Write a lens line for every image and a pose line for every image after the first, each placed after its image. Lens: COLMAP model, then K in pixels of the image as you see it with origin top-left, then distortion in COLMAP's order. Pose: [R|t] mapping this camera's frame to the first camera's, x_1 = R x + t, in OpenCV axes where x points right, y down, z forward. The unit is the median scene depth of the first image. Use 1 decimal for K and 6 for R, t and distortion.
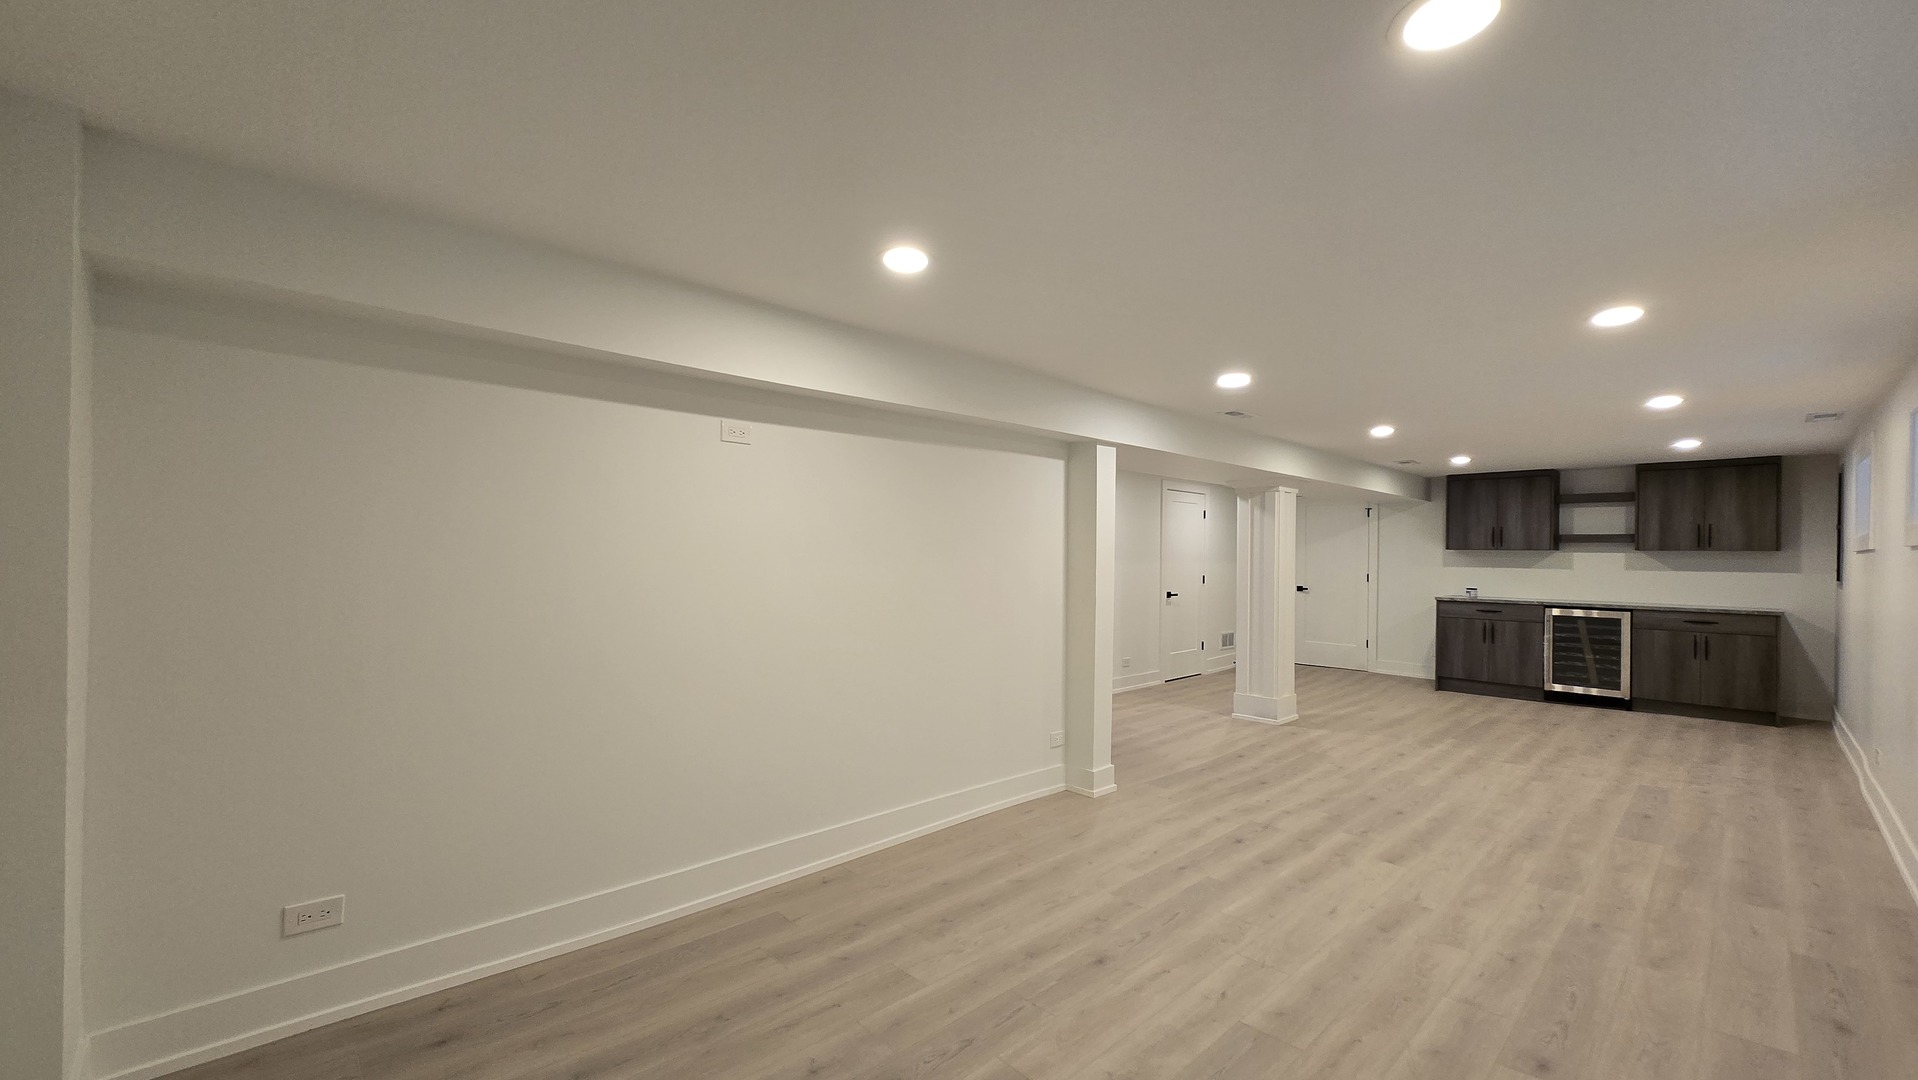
lens RADIAL K [[743.5, 0, 951.8], [0, 743.5, 550.6], [0, 0, 1]] dist [0.003362, 0.001025]
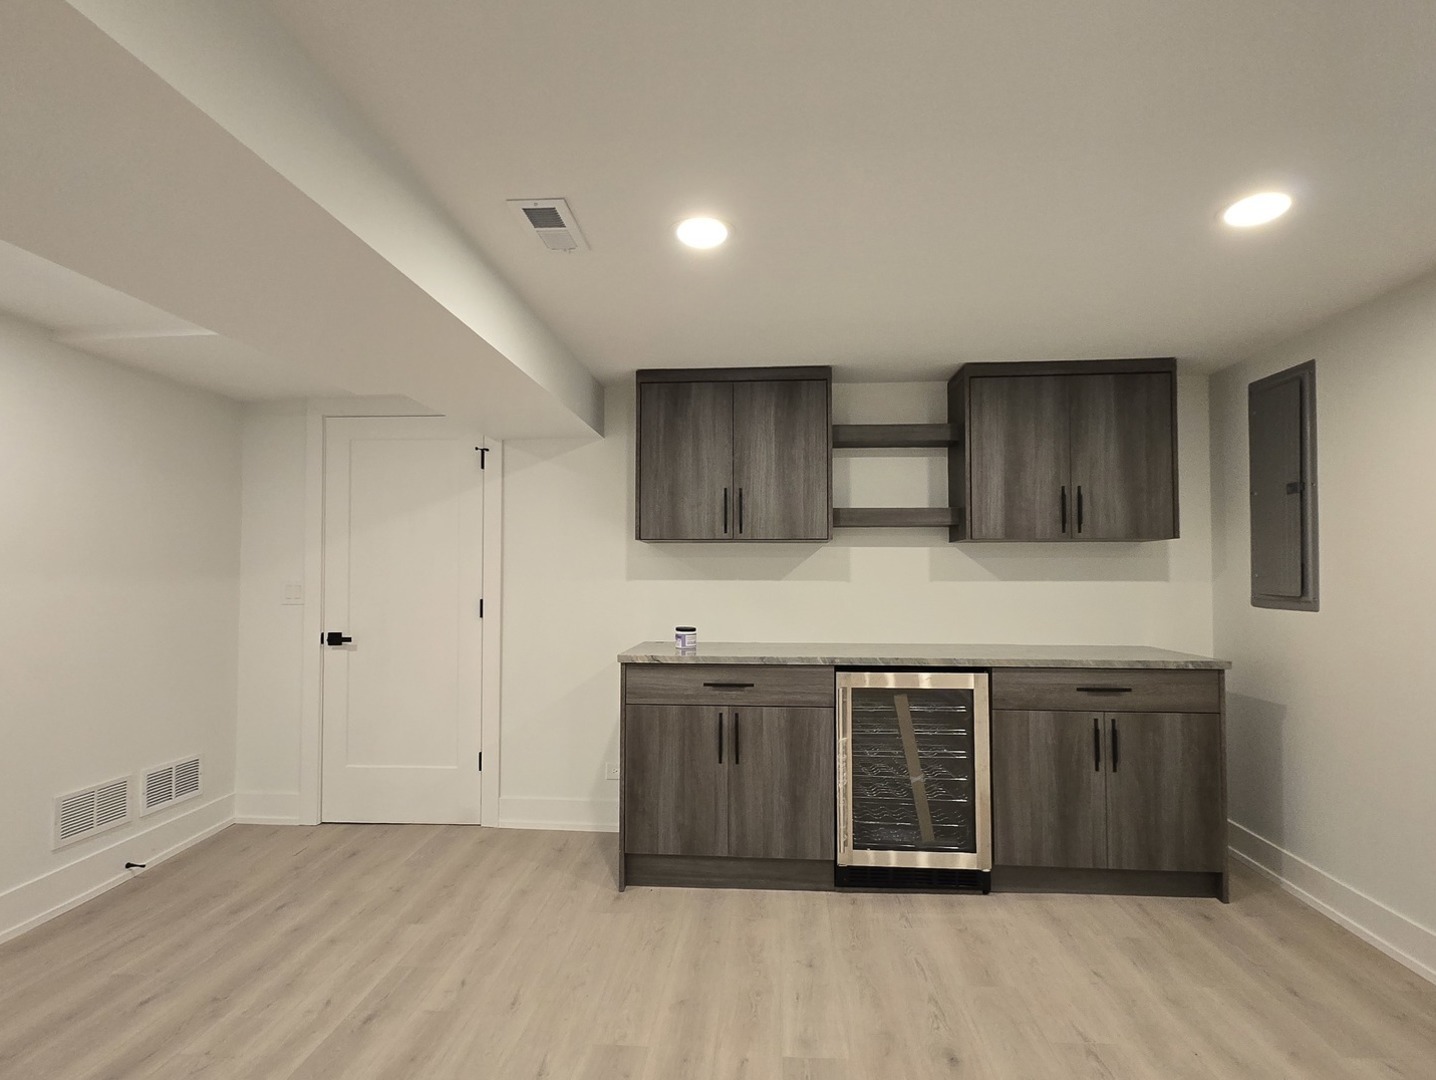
lens RADIAL K [[578.5, 0, 703.2], [0, 578.5, 569.6], [0, 0, 1]] dist [0.000108, 0.000032]
pose [[0.726644, -0.003237, 0.687007, 0.522141], [0.005349, 0.999985, -0.000945, 0.018471], [-0.686994, 0.004362, 0.726650, 0.826920]]
